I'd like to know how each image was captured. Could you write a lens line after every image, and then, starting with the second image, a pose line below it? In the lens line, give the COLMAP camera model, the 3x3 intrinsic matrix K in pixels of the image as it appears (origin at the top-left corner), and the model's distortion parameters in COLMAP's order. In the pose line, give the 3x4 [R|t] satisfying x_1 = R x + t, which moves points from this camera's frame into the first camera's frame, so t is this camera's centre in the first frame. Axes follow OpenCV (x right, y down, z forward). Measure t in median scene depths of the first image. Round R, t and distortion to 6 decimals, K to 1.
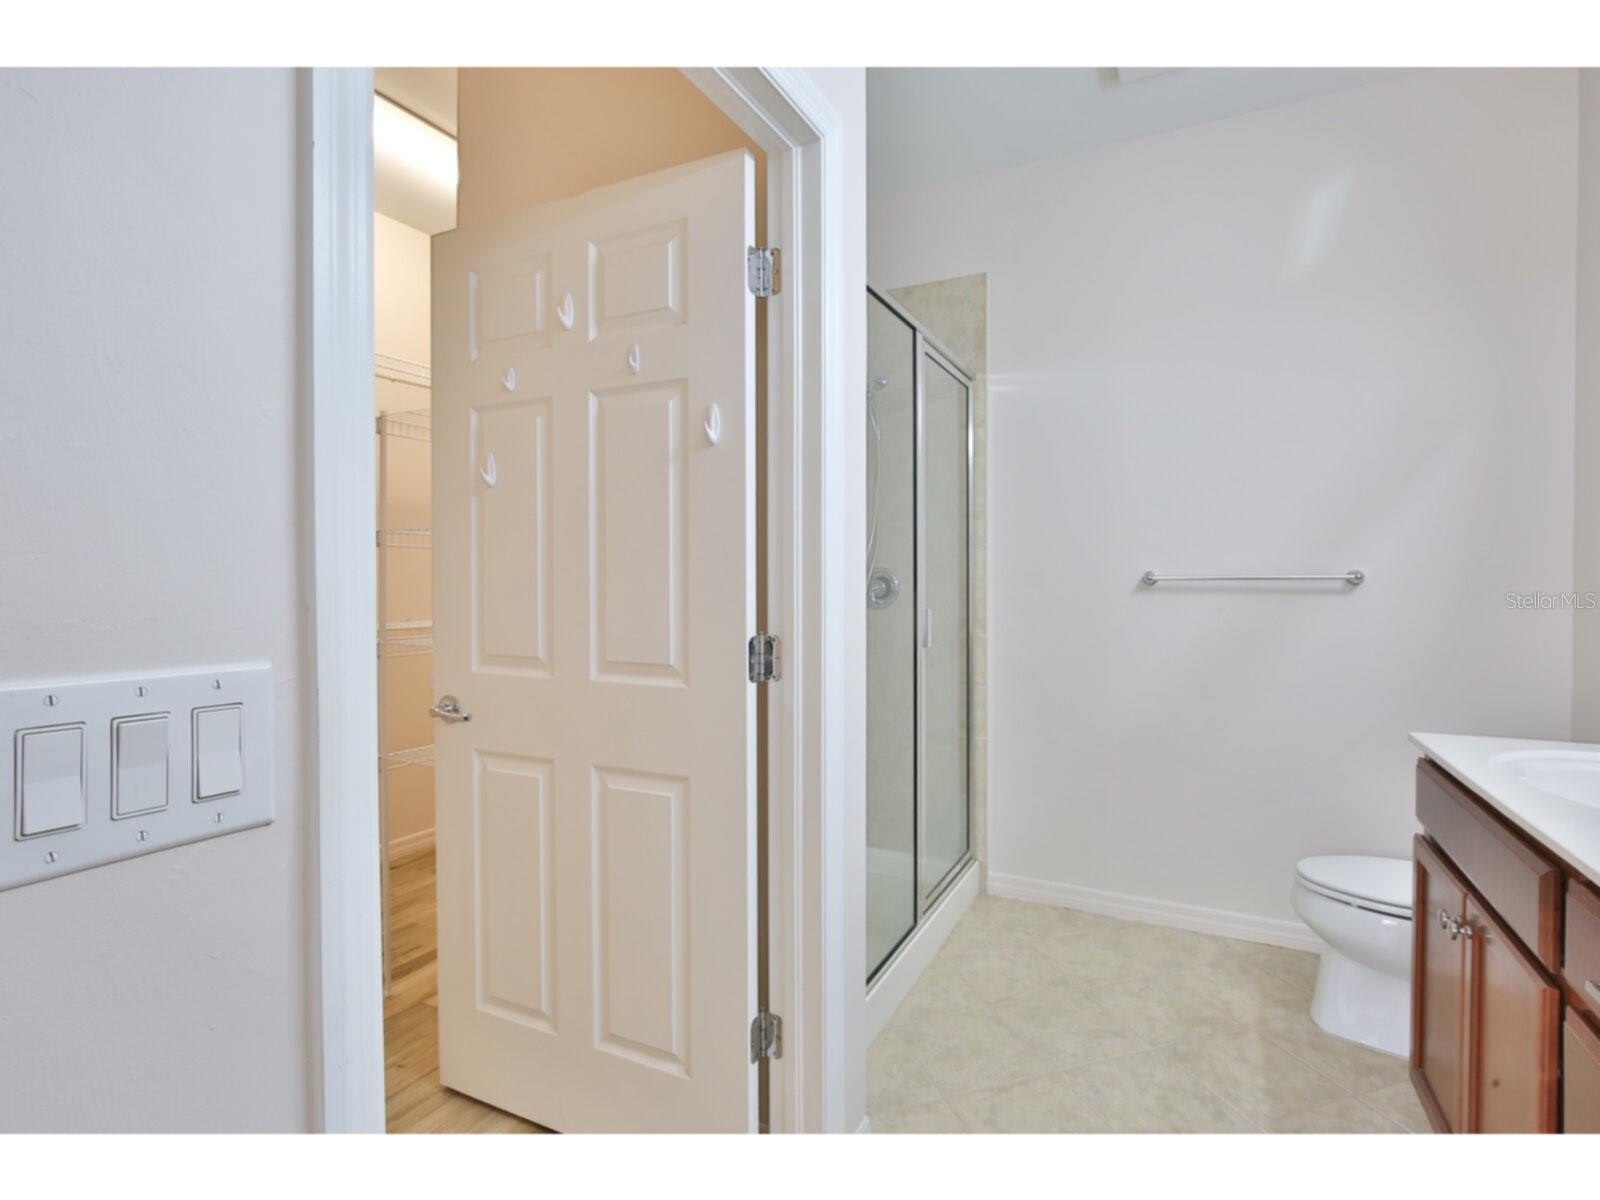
lens RADIAL K [[772.5, 0, 809.3], [0, 772.5, 588.0], [0, 0, 1]] dist [-0.020076, 0.006944]
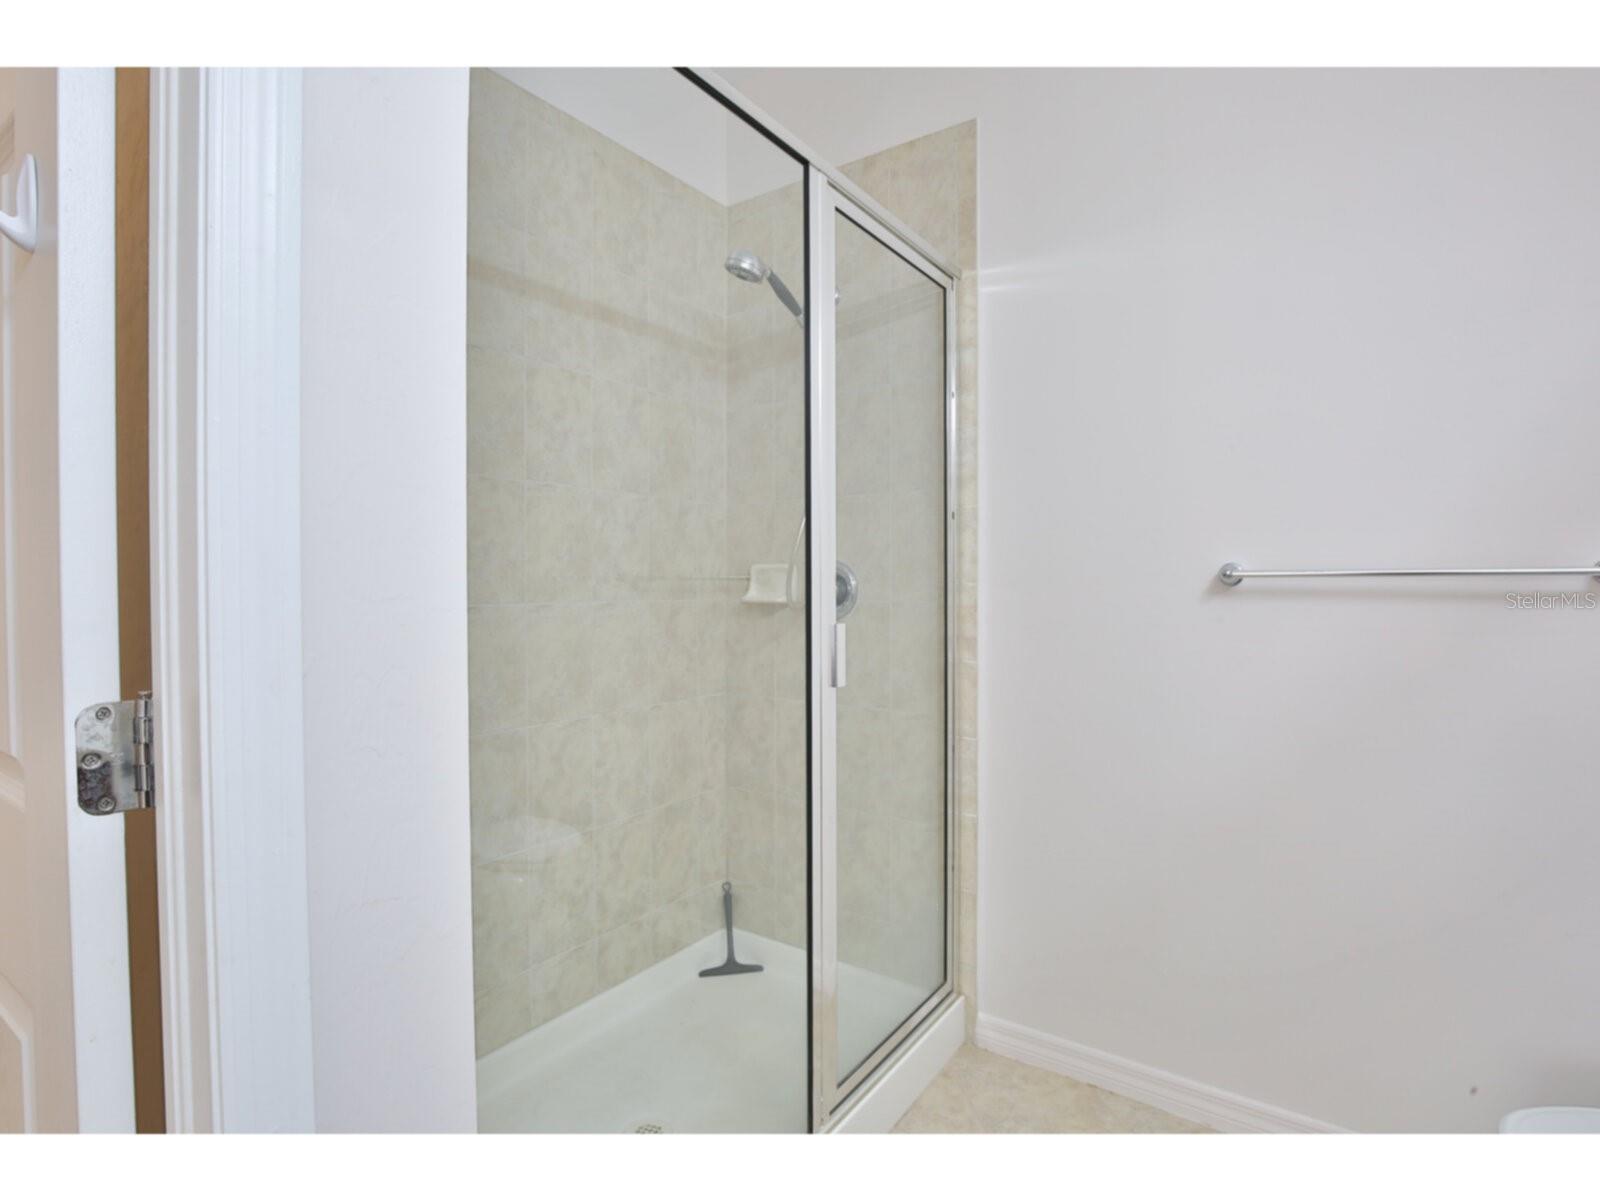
lens RADIAL K [[772.5, 0, 815.2], [0, 772.5, 601.3], [0, 0, 1]] dist [-0.020076, 0.006944]
pose [[0.990724, 0.002393, -0.135868, 0.182835], [-0.001475, 0.999975, 0.006858, 0.004867], [0.135881, -0.006594, 0.990703, 0.320383]]
